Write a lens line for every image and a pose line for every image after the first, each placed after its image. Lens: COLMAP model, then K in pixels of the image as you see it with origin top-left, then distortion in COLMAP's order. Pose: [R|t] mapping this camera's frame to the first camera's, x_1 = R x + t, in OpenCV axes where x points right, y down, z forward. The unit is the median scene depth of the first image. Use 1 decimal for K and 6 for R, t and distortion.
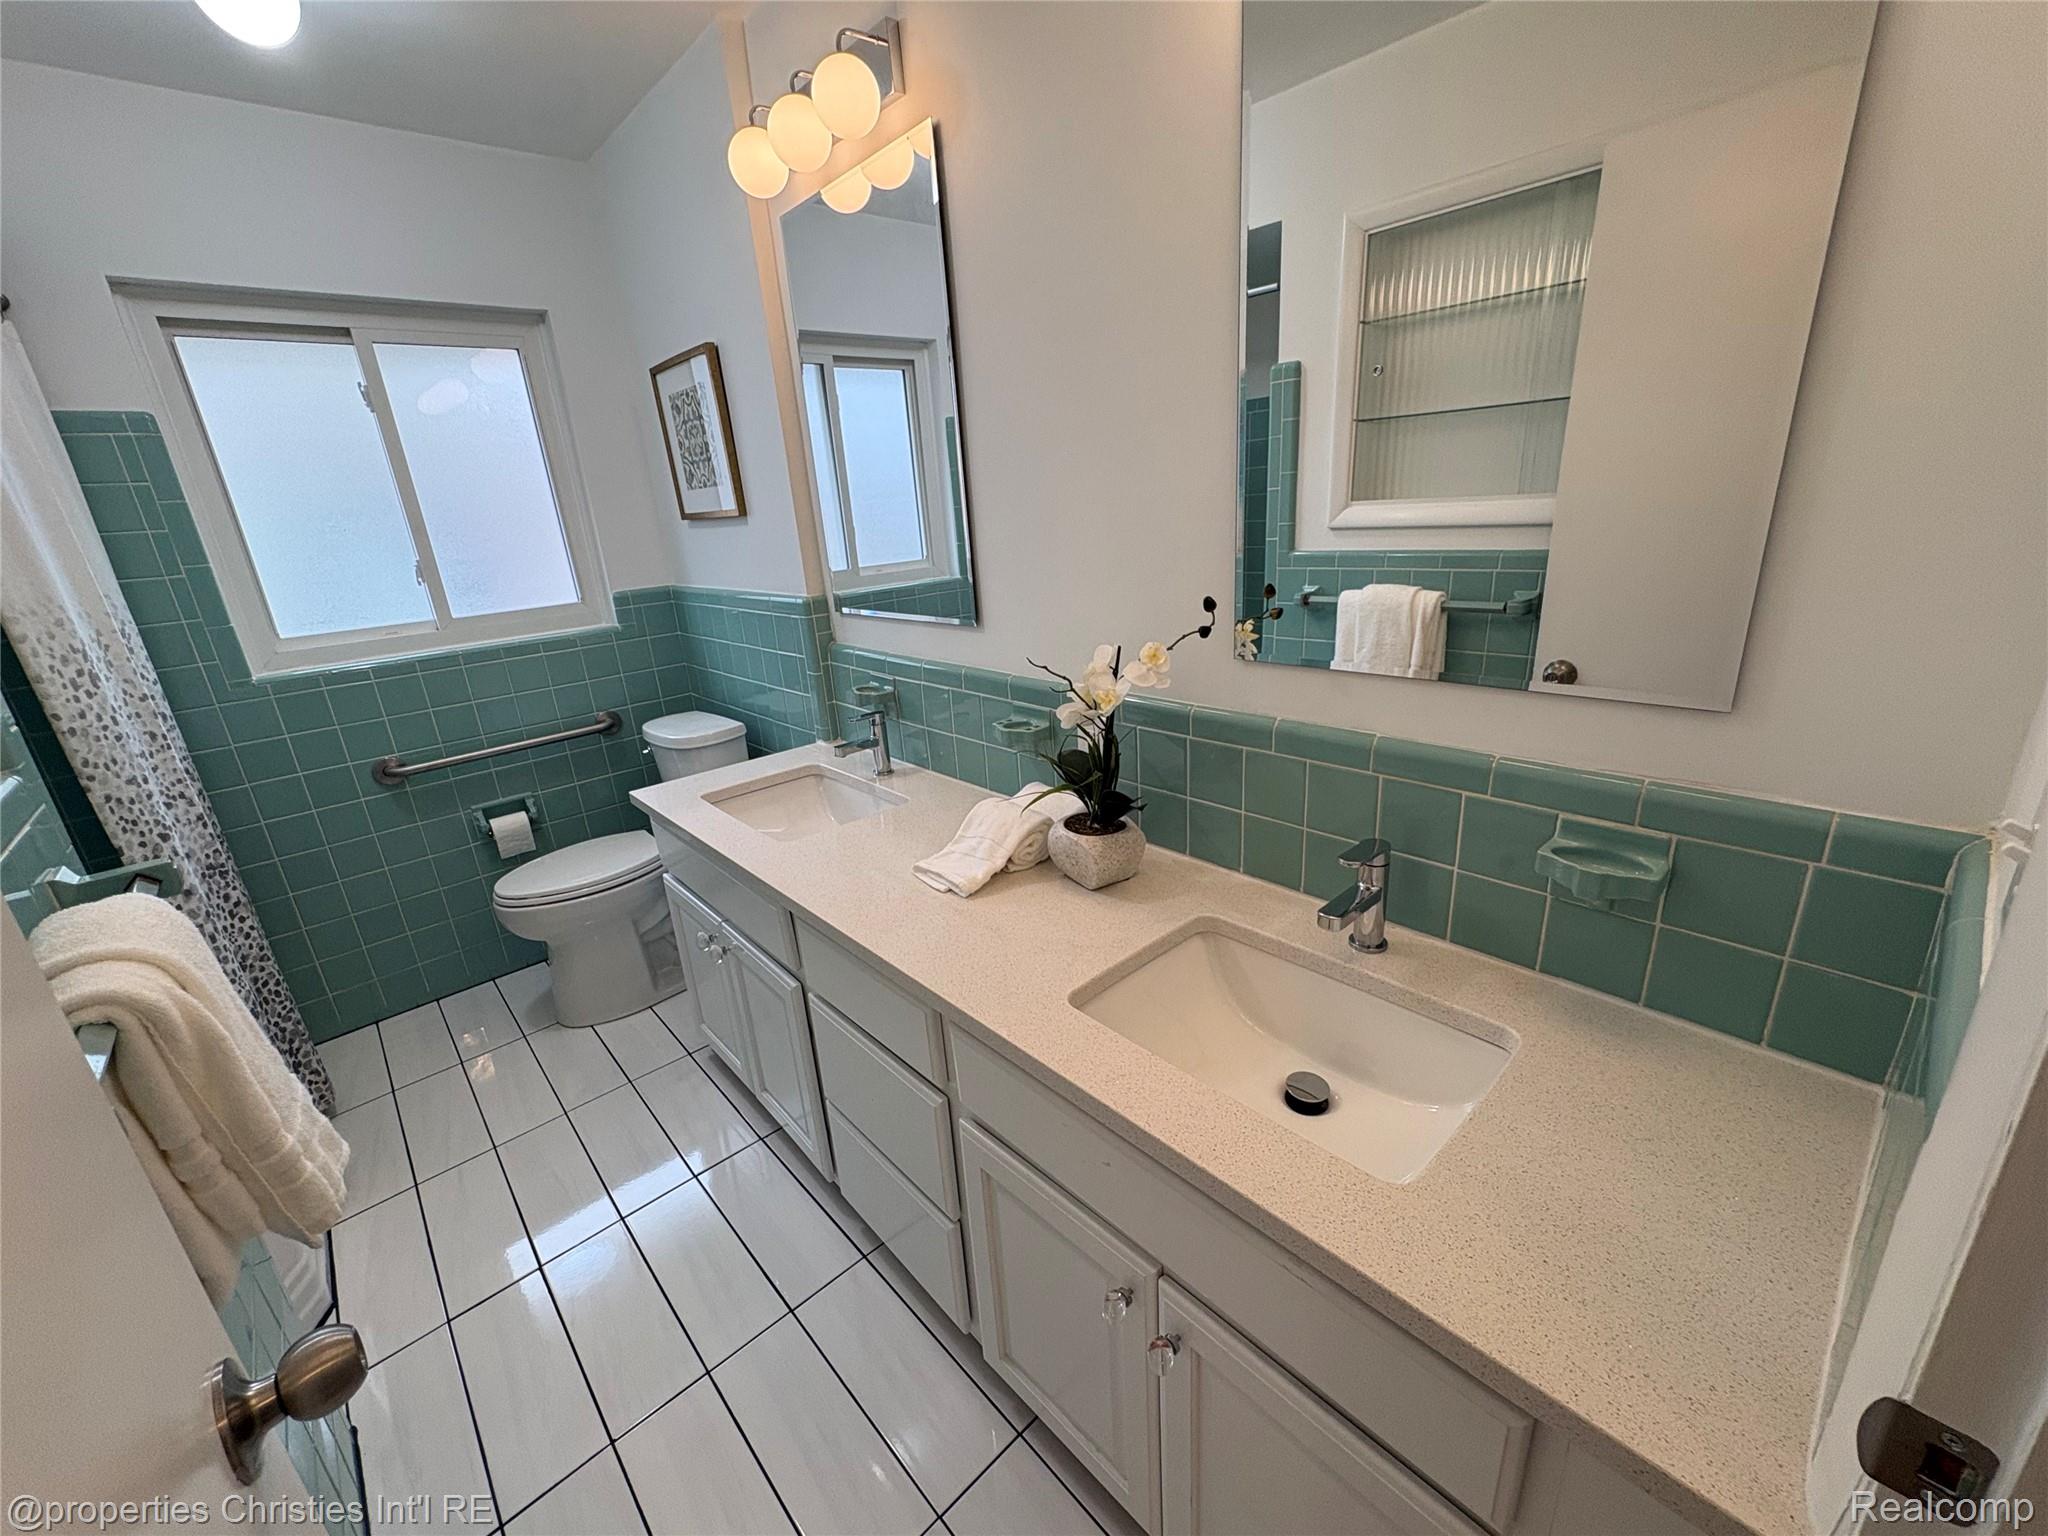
lens RADIAL K [[819.5, 0, 1024.0], [0, 819.5, 768.0], [0, 0, 1]] dist [-0.000376, 0.000002]
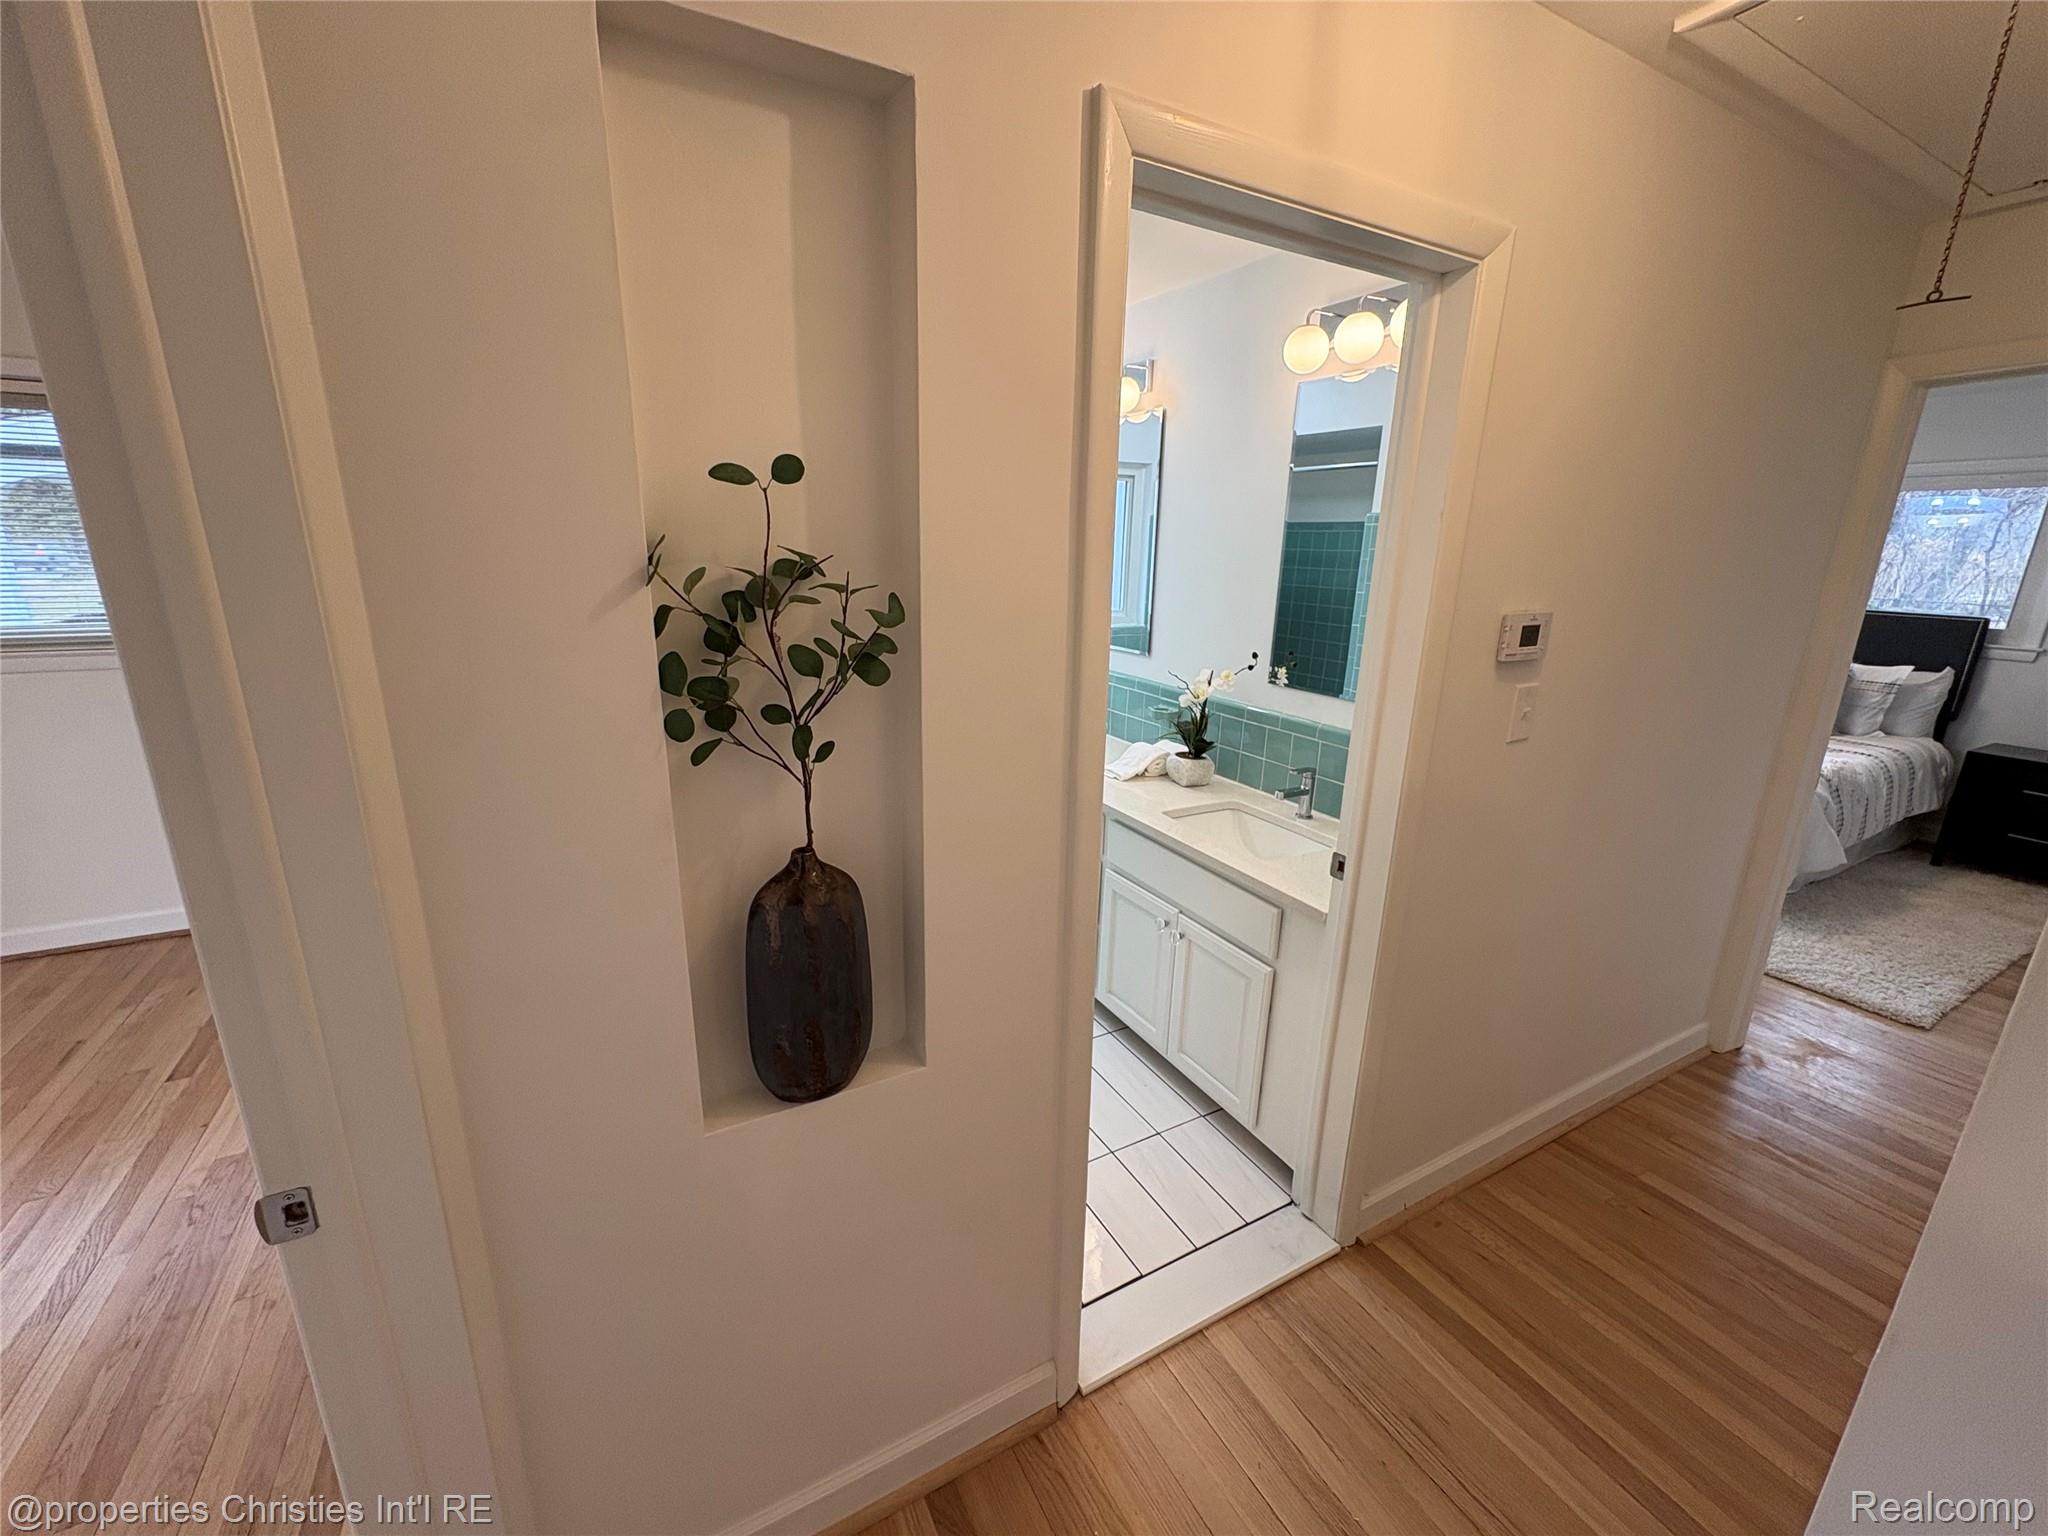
lens RADIAL K [[819.8, 0, 1024.0], [0, 819.8, 768.0], [0, 0, 1]] dist [0.000899, 0.000008]
pose [[0.969888, 0.145025, -0.195663, 0.088711], [-0.154307, 0.987473, -0.032975, 0.233050], [0.188430, 0.062175, 0.980117, -1.097489]]
